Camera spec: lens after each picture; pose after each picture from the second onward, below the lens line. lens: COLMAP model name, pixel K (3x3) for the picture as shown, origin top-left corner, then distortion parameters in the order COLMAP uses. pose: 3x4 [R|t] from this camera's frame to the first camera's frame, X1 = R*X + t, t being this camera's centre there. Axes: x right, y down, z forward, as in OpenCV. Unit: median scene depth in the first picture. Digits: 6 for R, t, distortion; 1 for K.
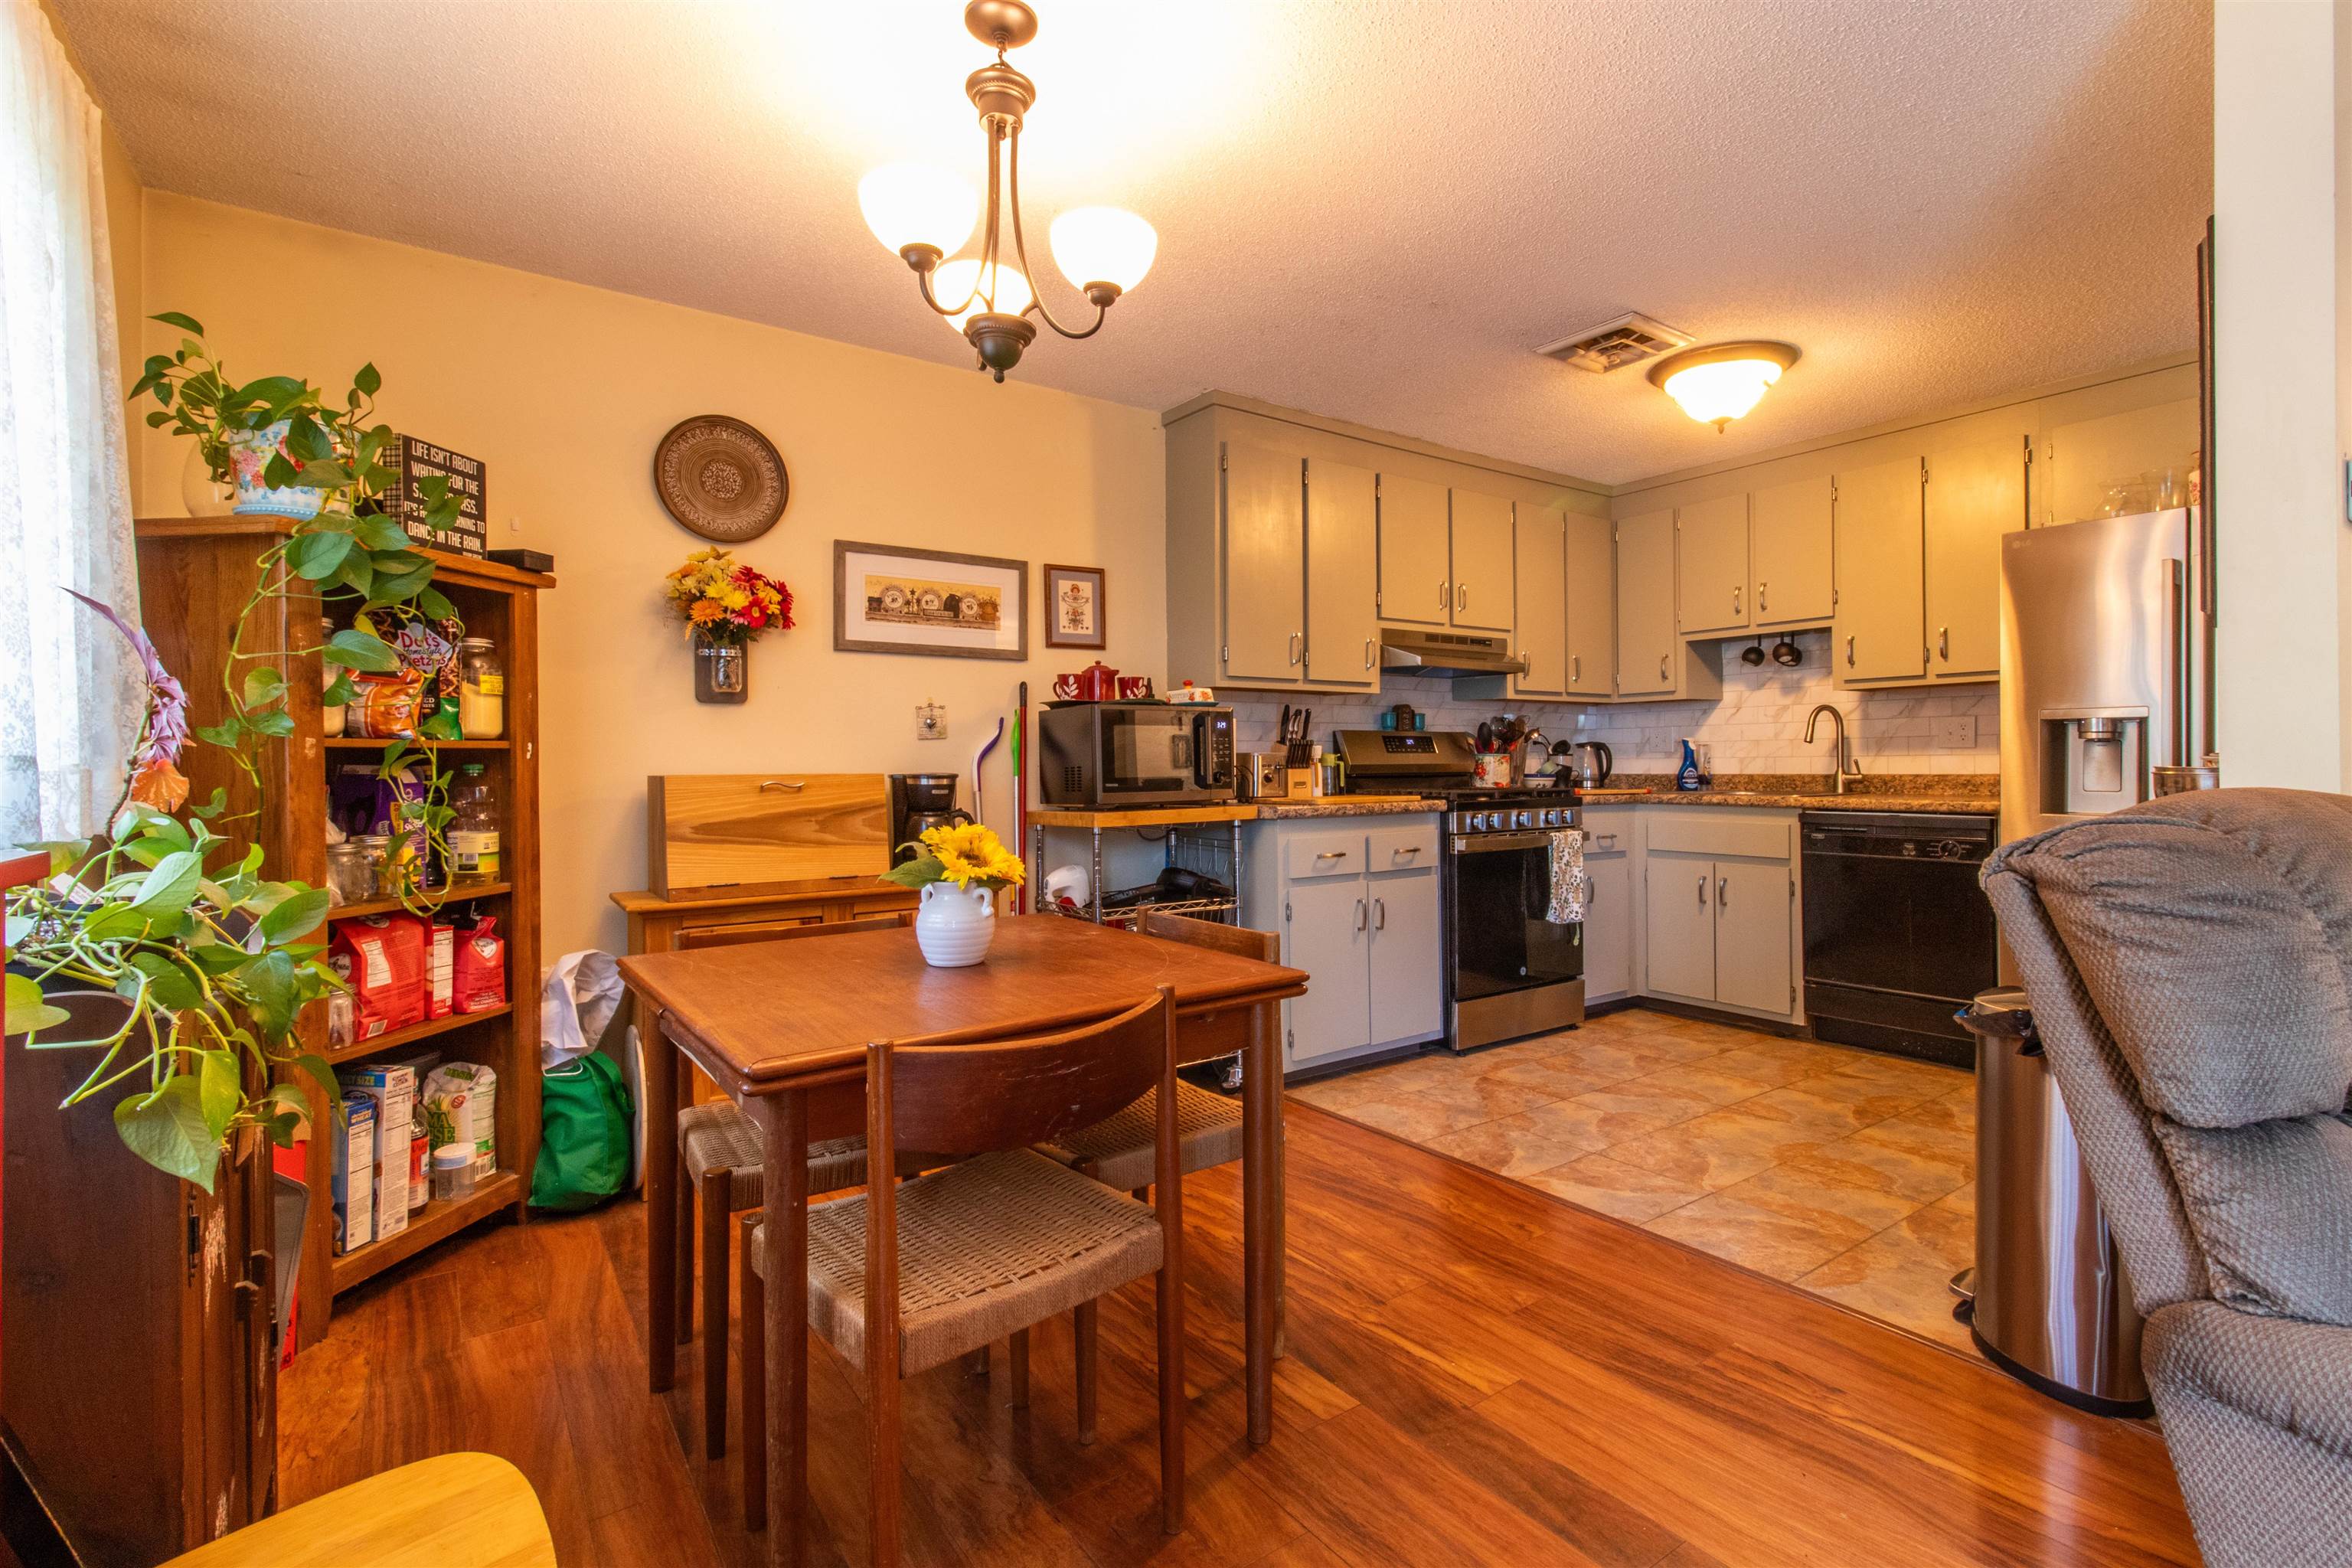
lens RADIAL K [[1075.2, 0, 1198.0], [0, 1075.2, 766.0], [0, 0, 1]] dist [0.005732, -0.001159]
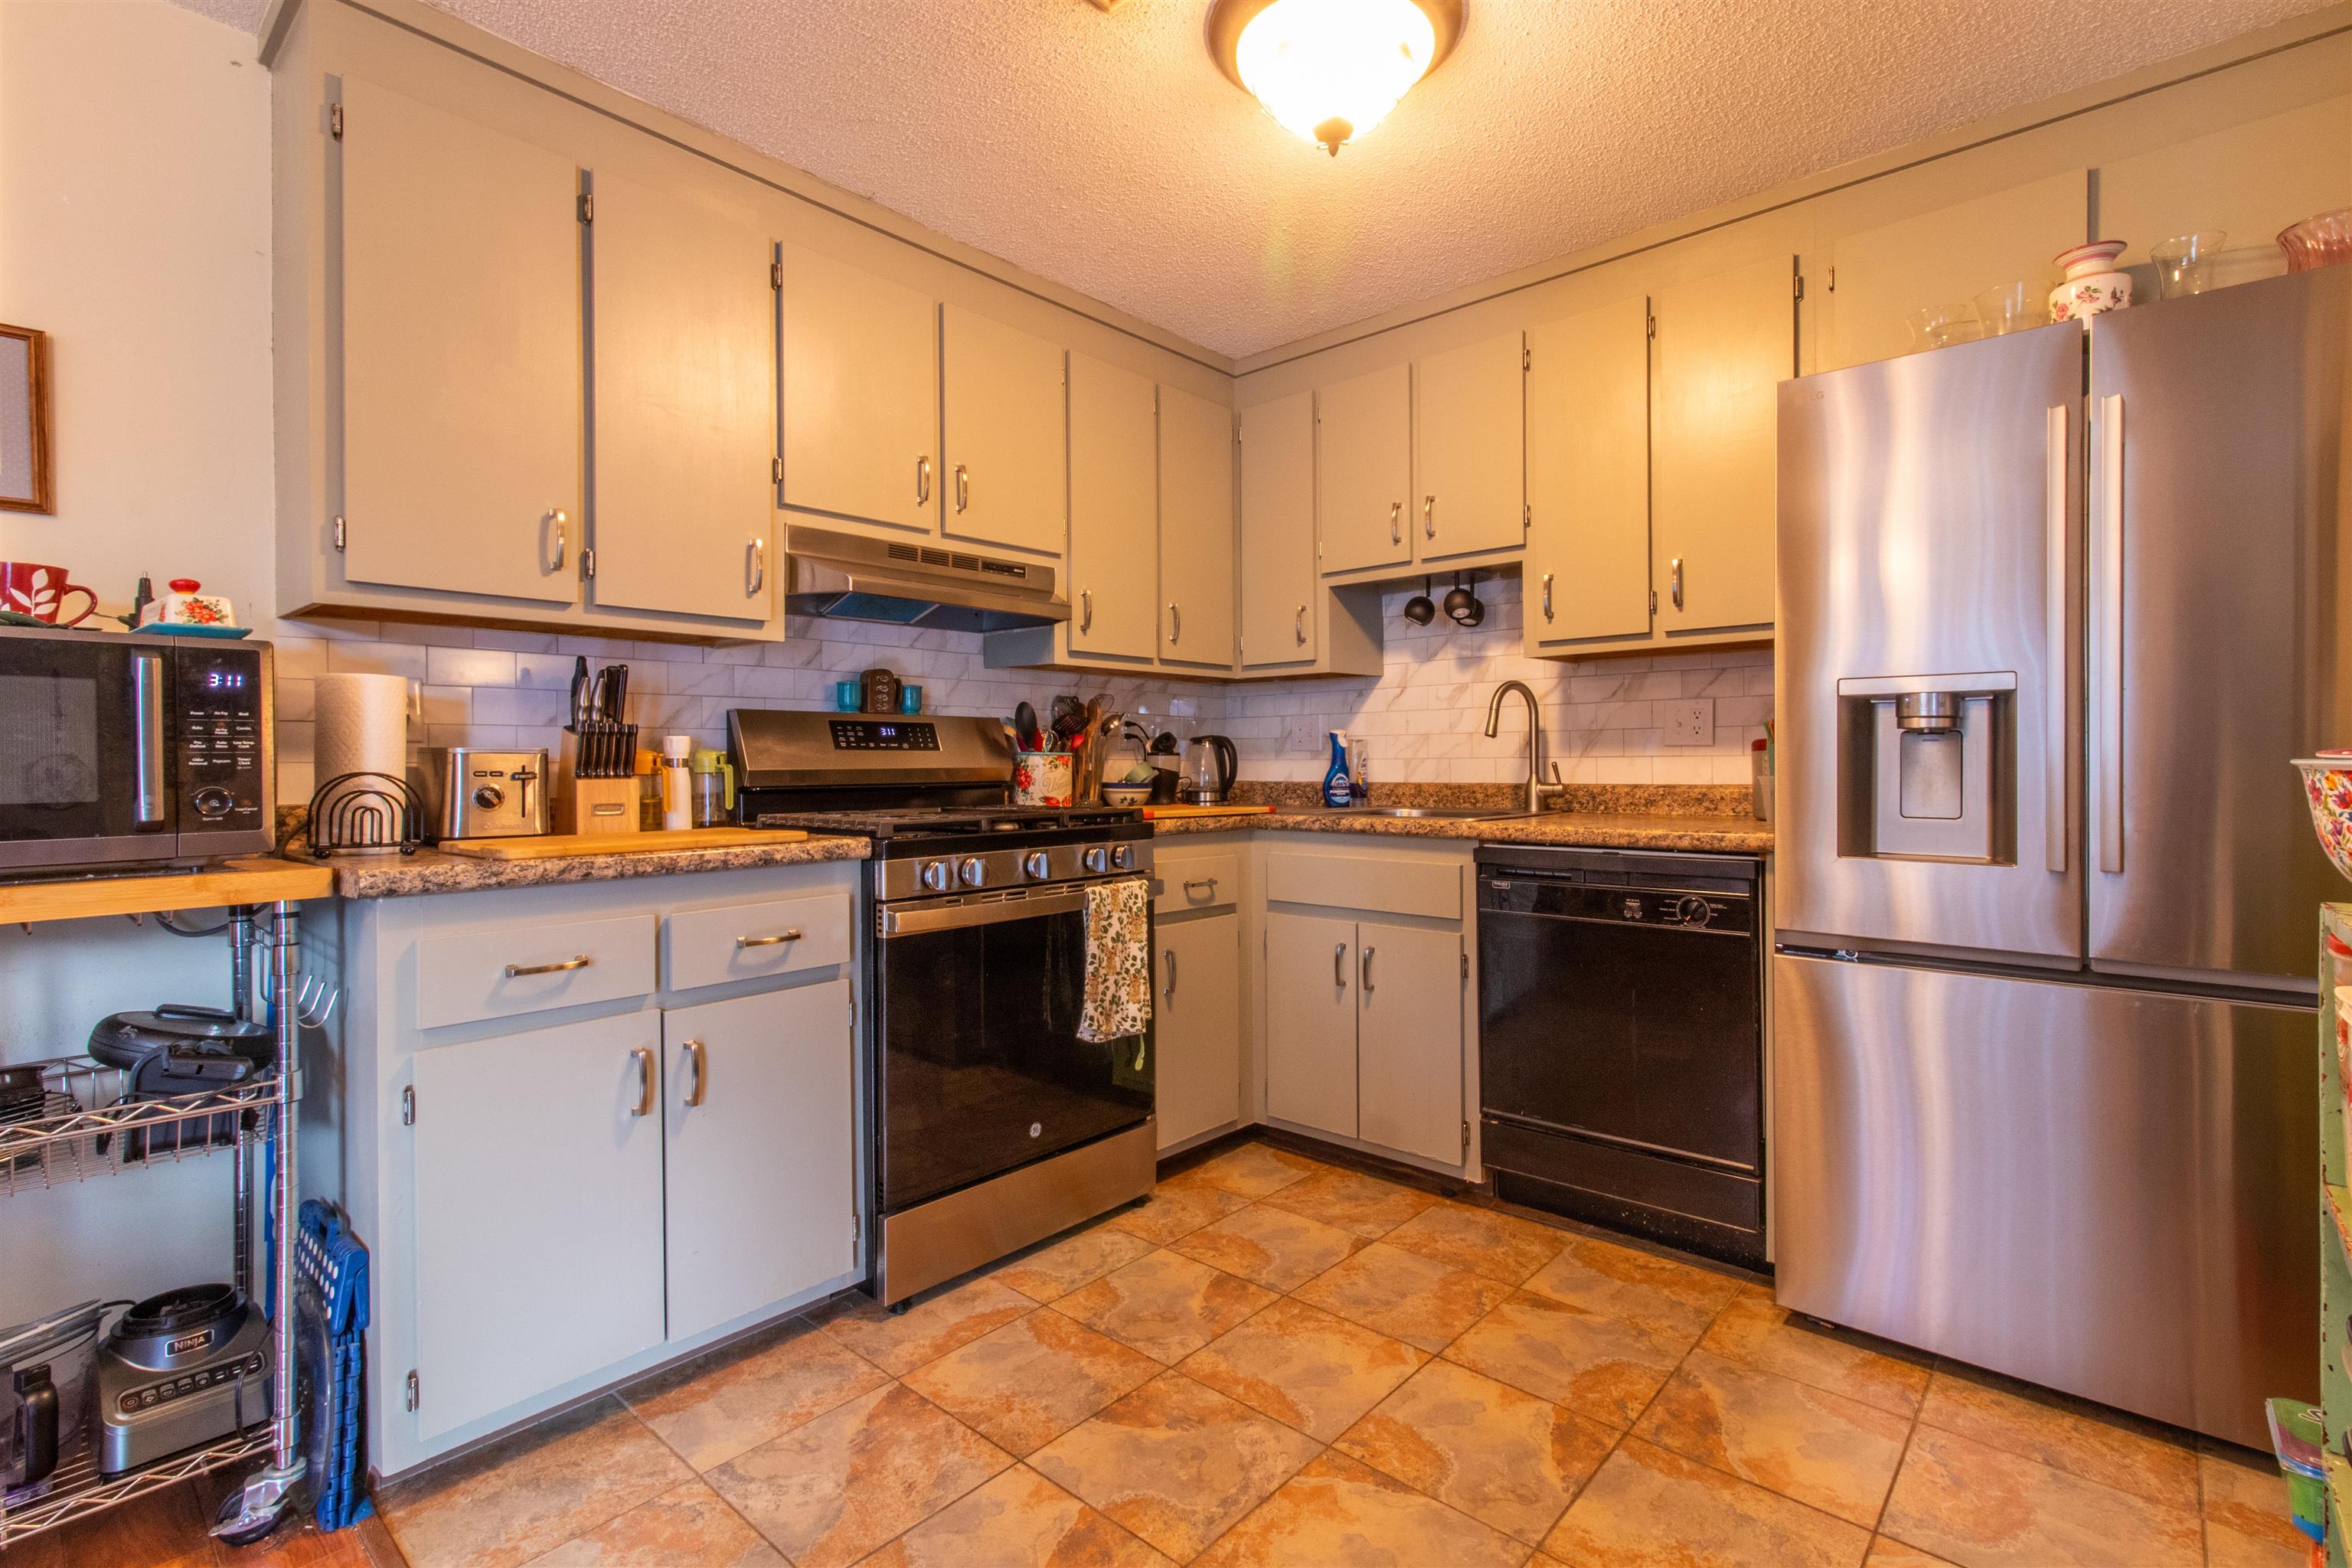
lens RADIAL K [[1075.2, 0, 1194.8], [0, 1075.2, 765.5], [0, 0, 1]] dist [0.005732, -0.001159]
pose [[0.974029, 0.000921, 0.226423, 0.291661], [-0.000818, 1.000000, -0.000547, -0.004246], [-0.226424, 0.000347, 0.974029, 0.482546]]
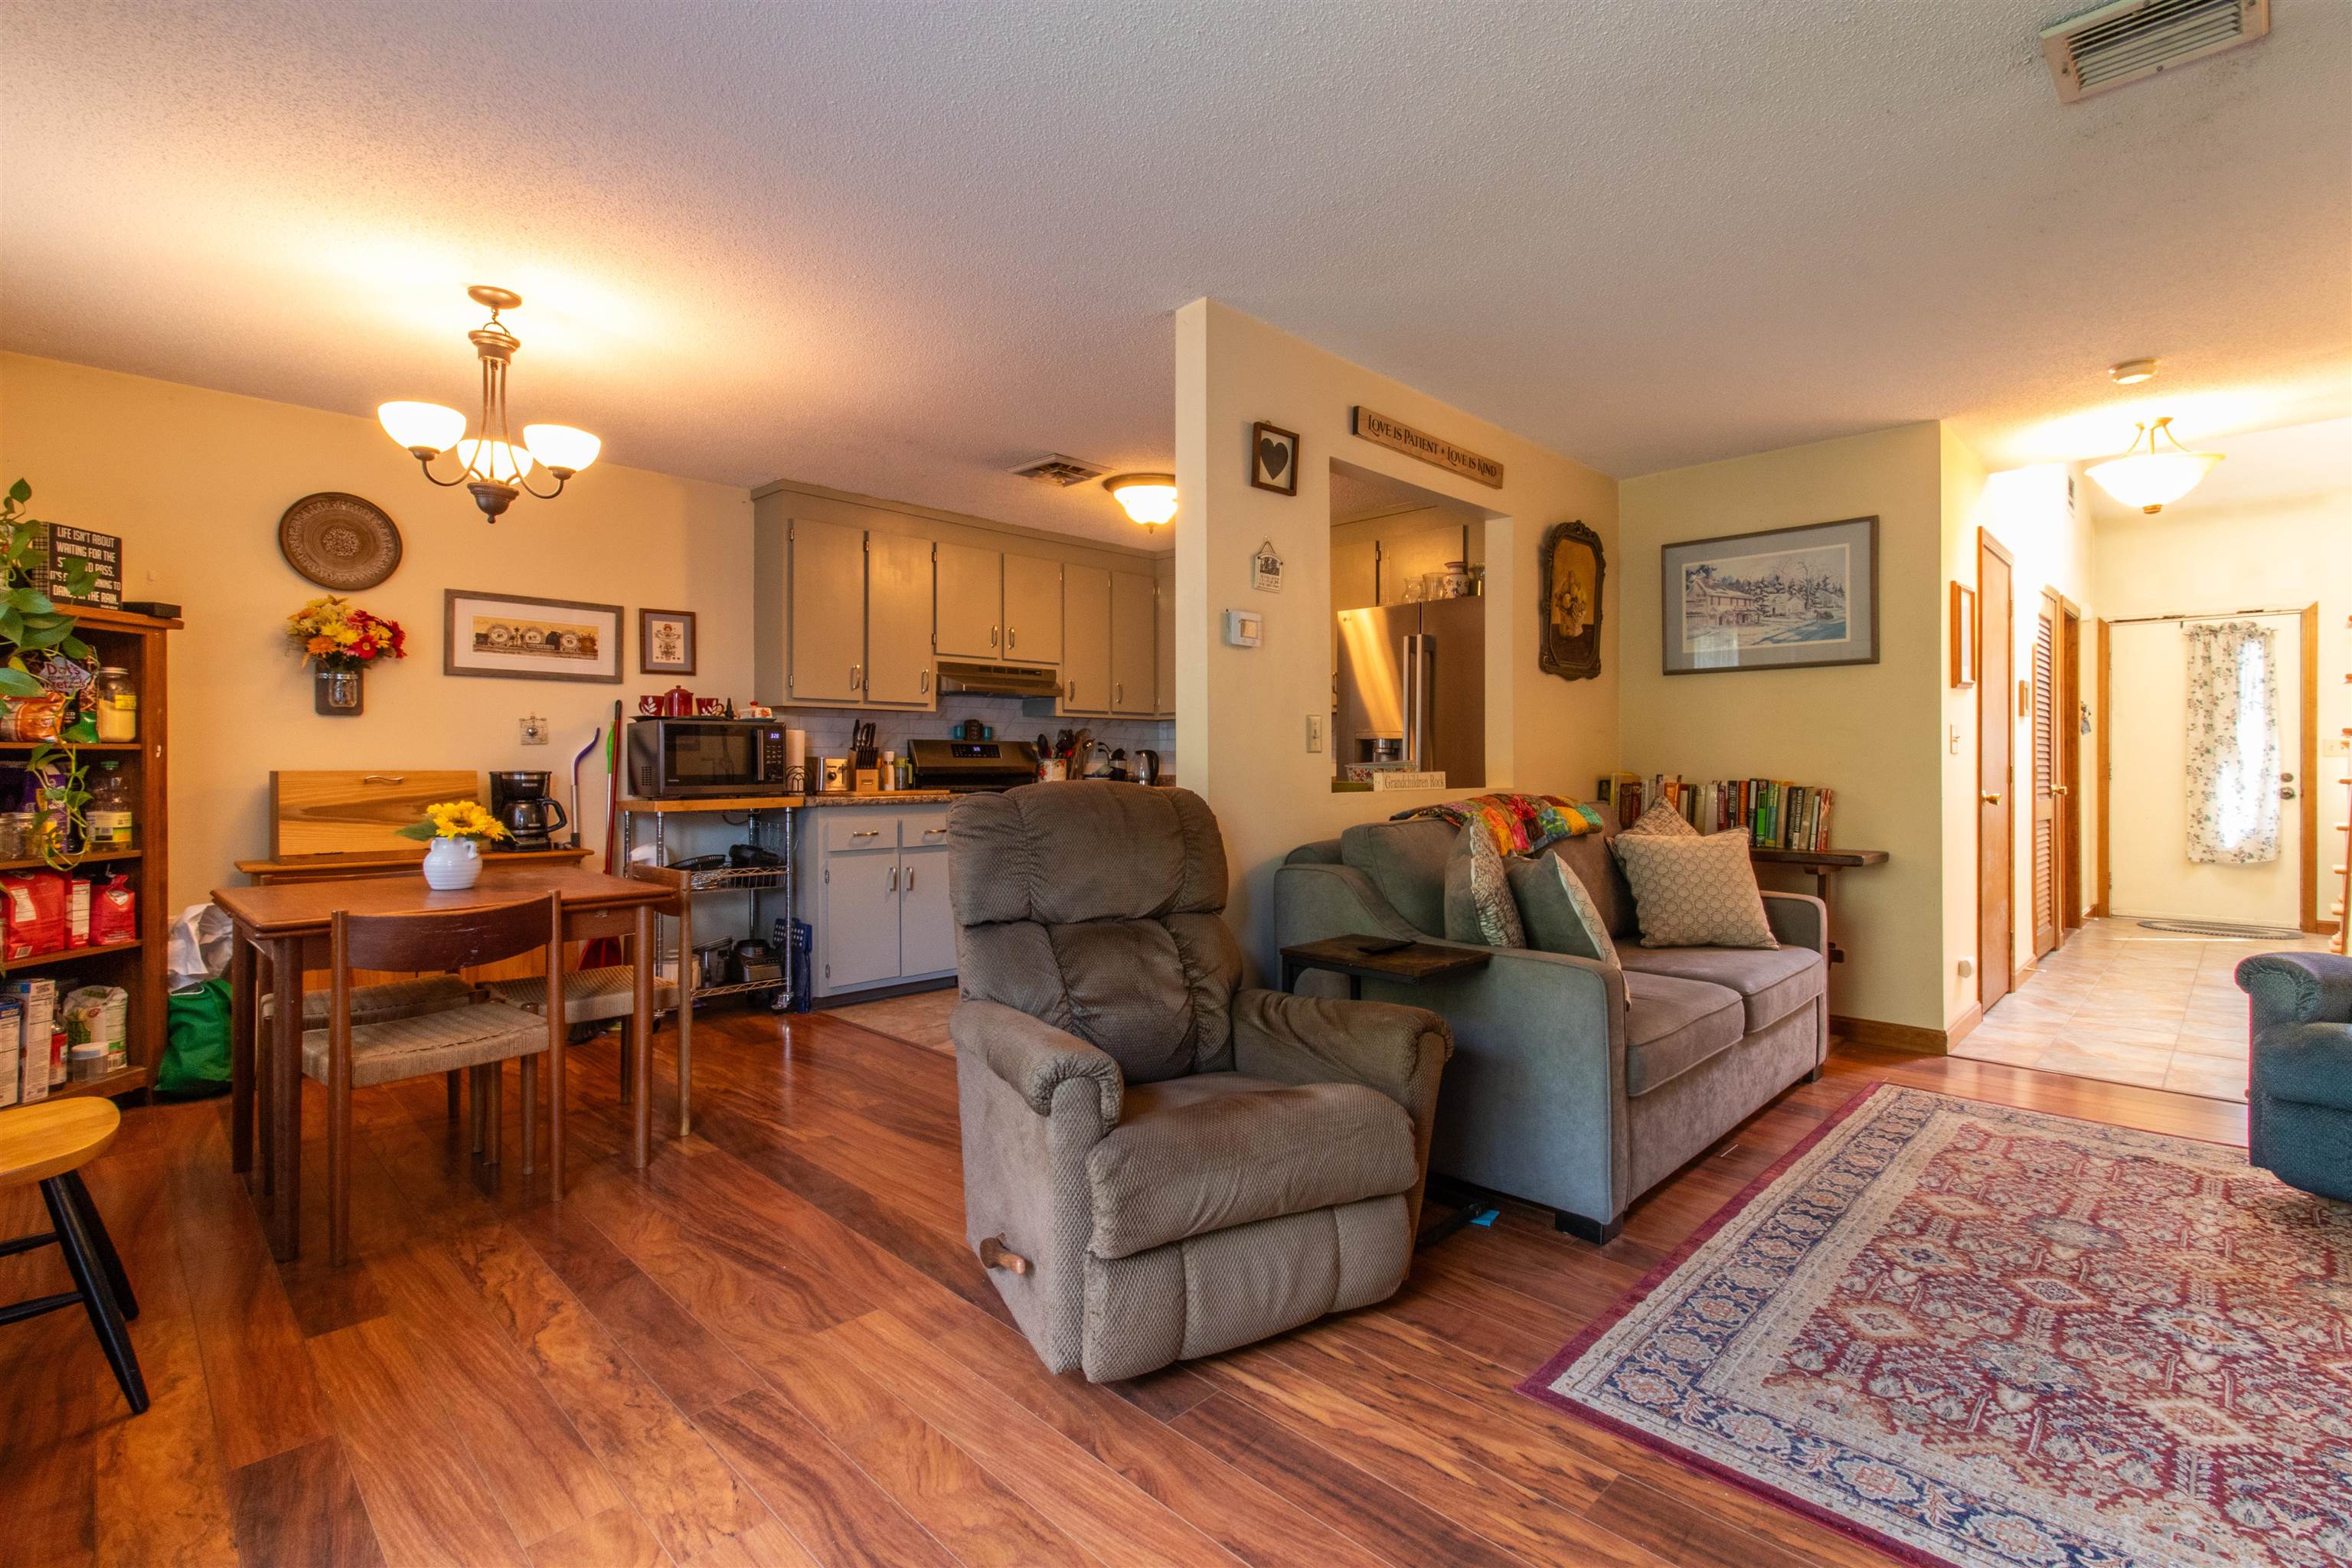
lens RADIAL K [[1075.2, 0, 1193.6], [0, 1075.2, 766.5], [0, 0, 1]] dist [0.005732, -0.001159]
pose [[0.984397, 0.007113, 0.175816, 0.289291], [-0.006803, 0.999974, -0.002366, -0.000724], [-0.175828, 0.001133, 0.984420, -0.386272]]
